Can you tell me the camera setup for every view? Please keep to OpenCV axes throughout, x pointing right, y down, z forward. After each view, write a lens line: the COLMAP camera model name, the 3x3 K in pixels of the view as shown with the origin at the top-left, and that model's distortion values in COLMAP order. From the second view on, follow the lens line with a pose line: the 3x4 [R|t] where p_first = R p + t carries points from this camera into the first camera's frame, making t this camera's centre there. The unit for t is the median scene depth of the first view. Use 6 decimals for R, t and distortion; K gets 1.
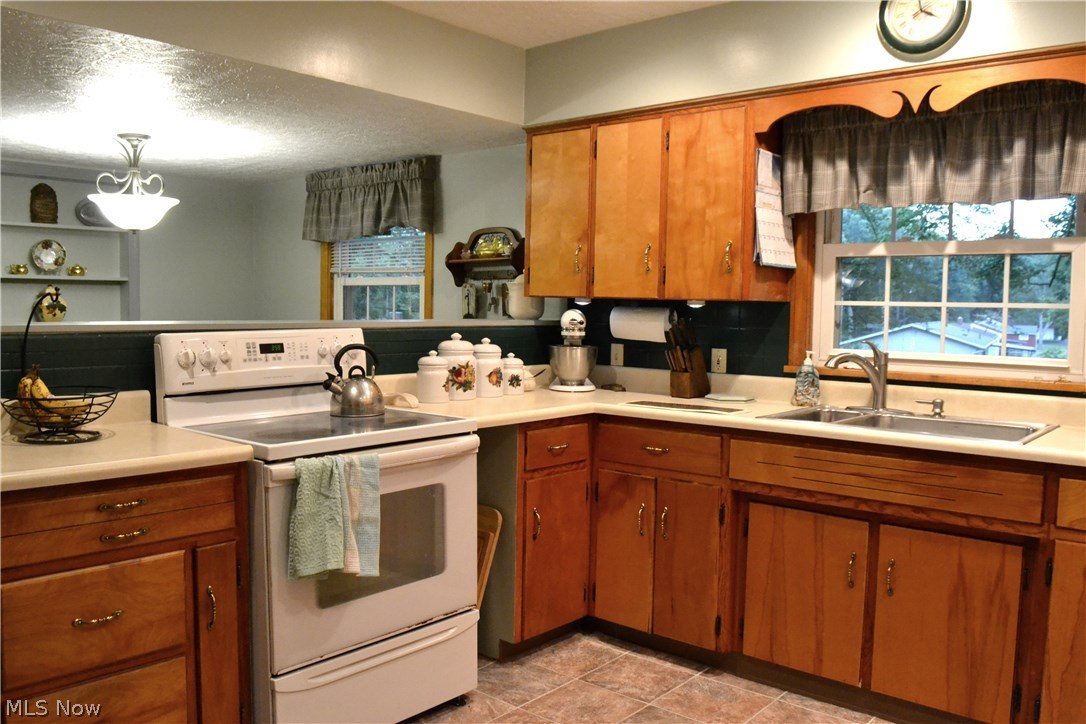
lens RADIAL K [[878.8, 0, 544.1], [0, 878.8, 404.6], [0, 0, 1]] dist [-0.015298, -0.001747]
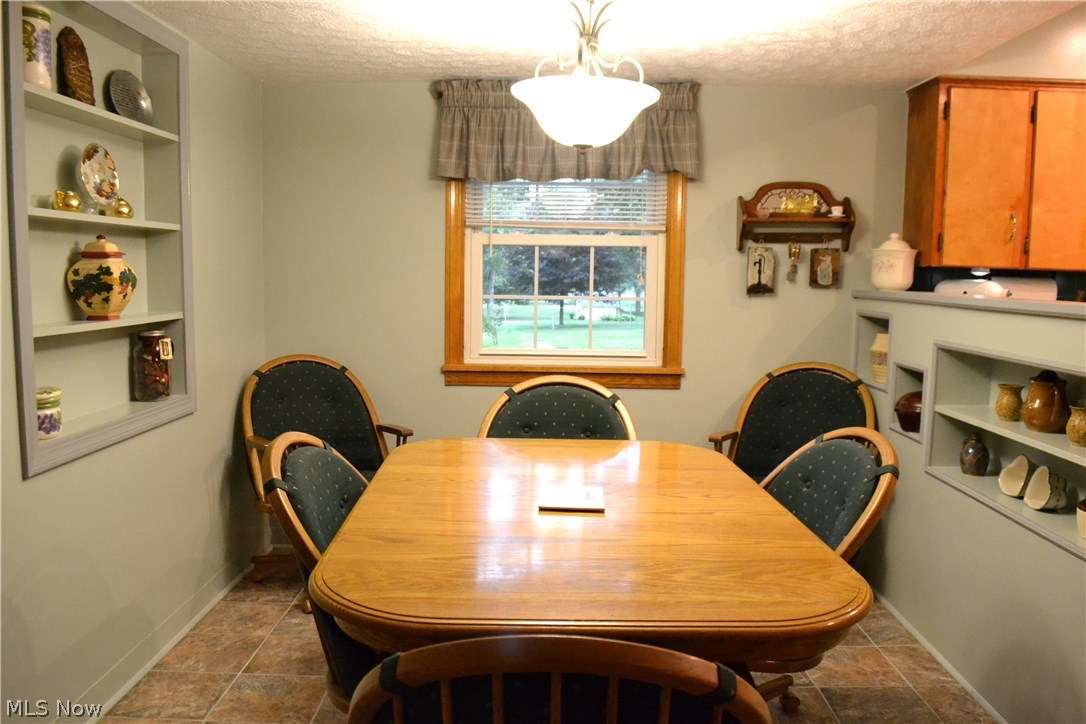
lens RADIAL K [[903.8, 0, 543.0], [0, 903.8, 362.0], [0, 0, 1]] dist [-0.064930, 0.001263]
pose [[0.772382, -0.069566, 0.631337, -0.933444], [0.070079, 0.997249, 0.024150, -0.076601], [-0.631281, 0.025590, 0.775132, 0.562847]]
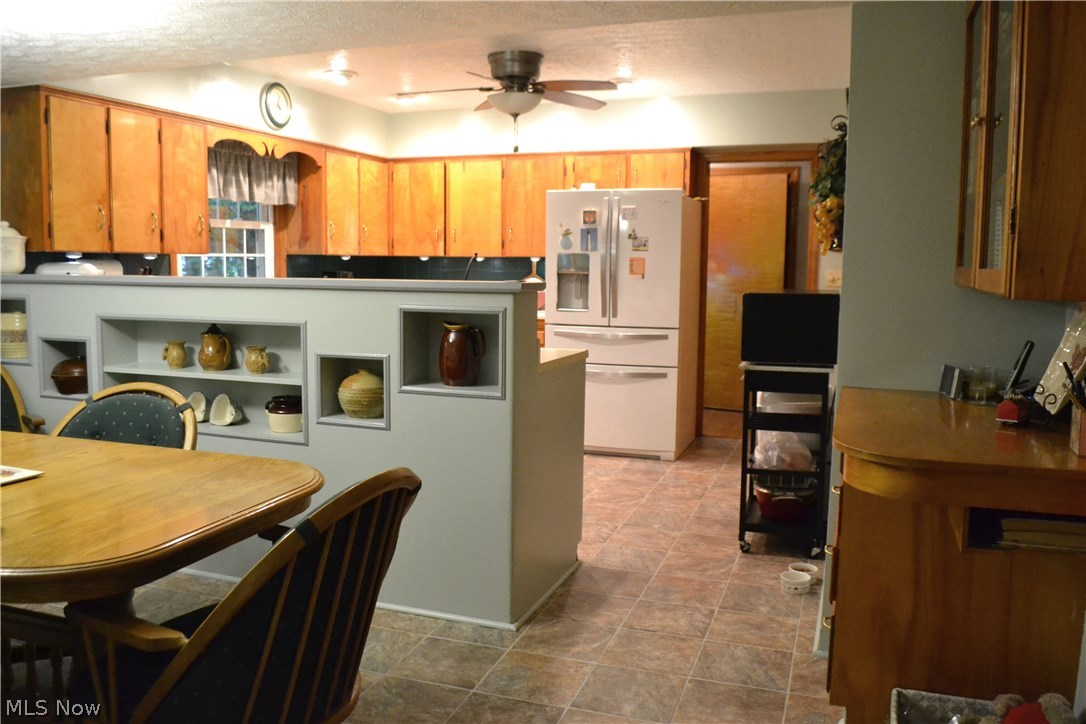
lens RADIAL K [[903.8, 0, 543.0], [0, 903.8, 362.0], [0, 0, 1]] dist [-0.064930, 0.001263]
pose [[-0.349938, -0.122814, 0.928687, -1.252600], [0.092371, 0.982014, 0.164672, -0.118115], [-0.932207, 0.143409, -0.332300, 0.867718]]
